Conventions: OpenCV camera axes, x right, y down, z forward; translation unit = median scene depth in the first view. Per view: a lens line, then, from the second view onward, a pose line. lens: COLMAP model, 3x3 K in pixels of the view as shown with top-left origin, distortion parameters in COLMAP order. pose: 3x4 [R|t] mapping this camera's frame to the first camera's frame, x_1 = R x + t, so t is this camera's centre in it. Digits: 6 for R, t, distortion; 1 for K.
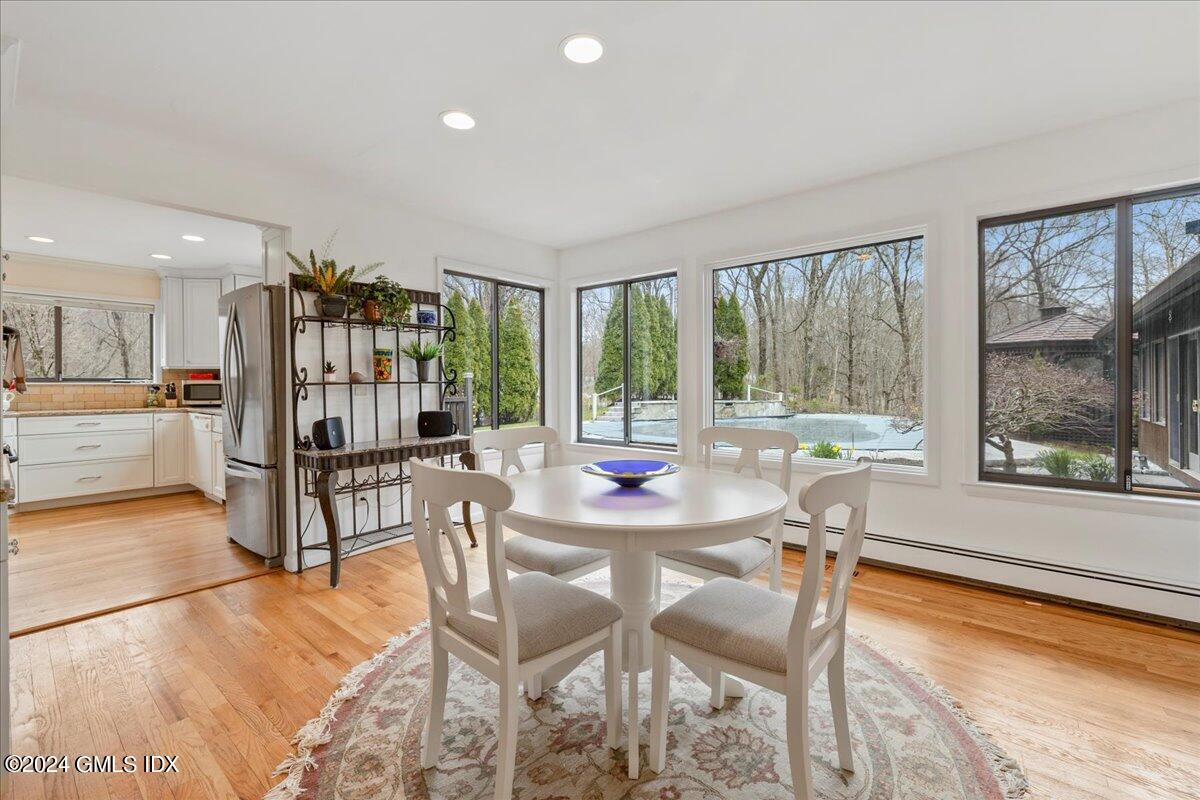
lens RADIAL K [[506.2, 0, 594.9], [0, 506.2, 399.5], [0, 0, 1]] dist [0.000178, 0.000161]
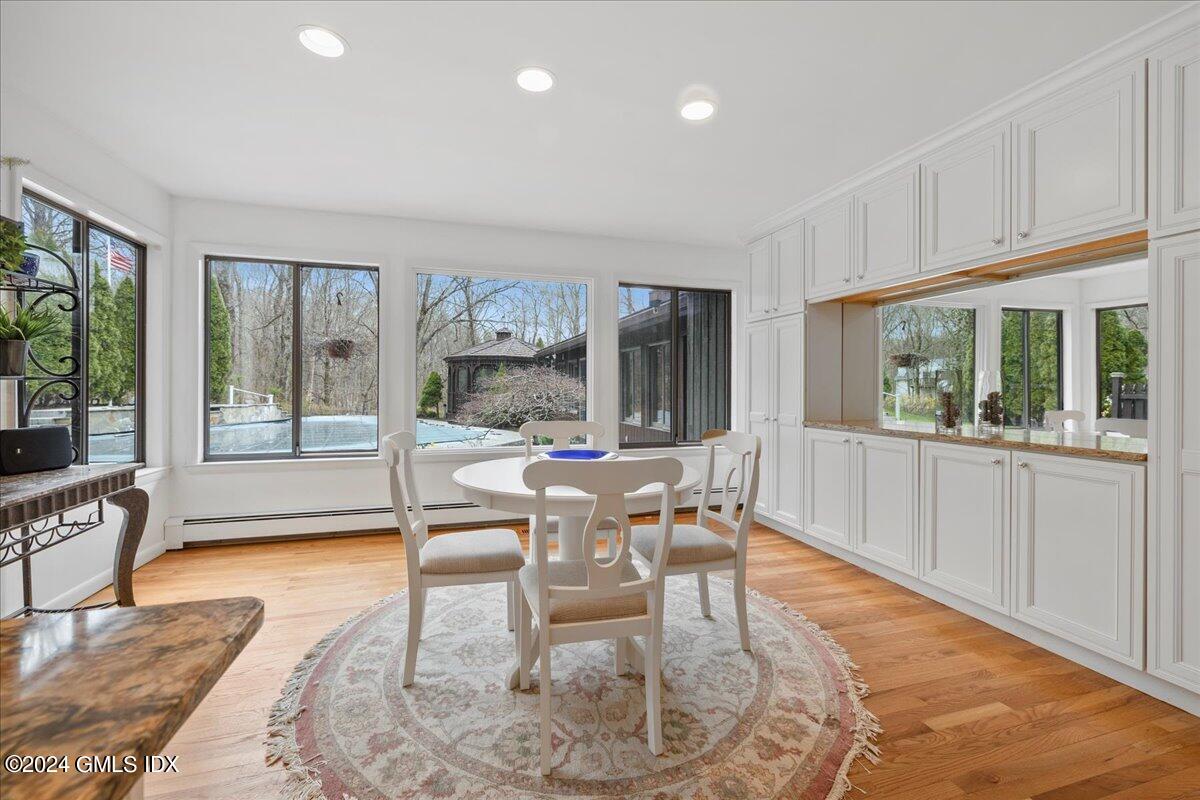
lens RADIAL K [[506.2, 0, 591.6], [0, 506.2, 392.1], [0, 0, 1]] dist [0.000178, 0.000161]
pose [[0.554595, -0.000506, 0.832120, -0.696810], [0.016520, 0.999809, -0.010402, -0.000681], [-0.831956, 0.019516, 0.554498, 0.233509]]
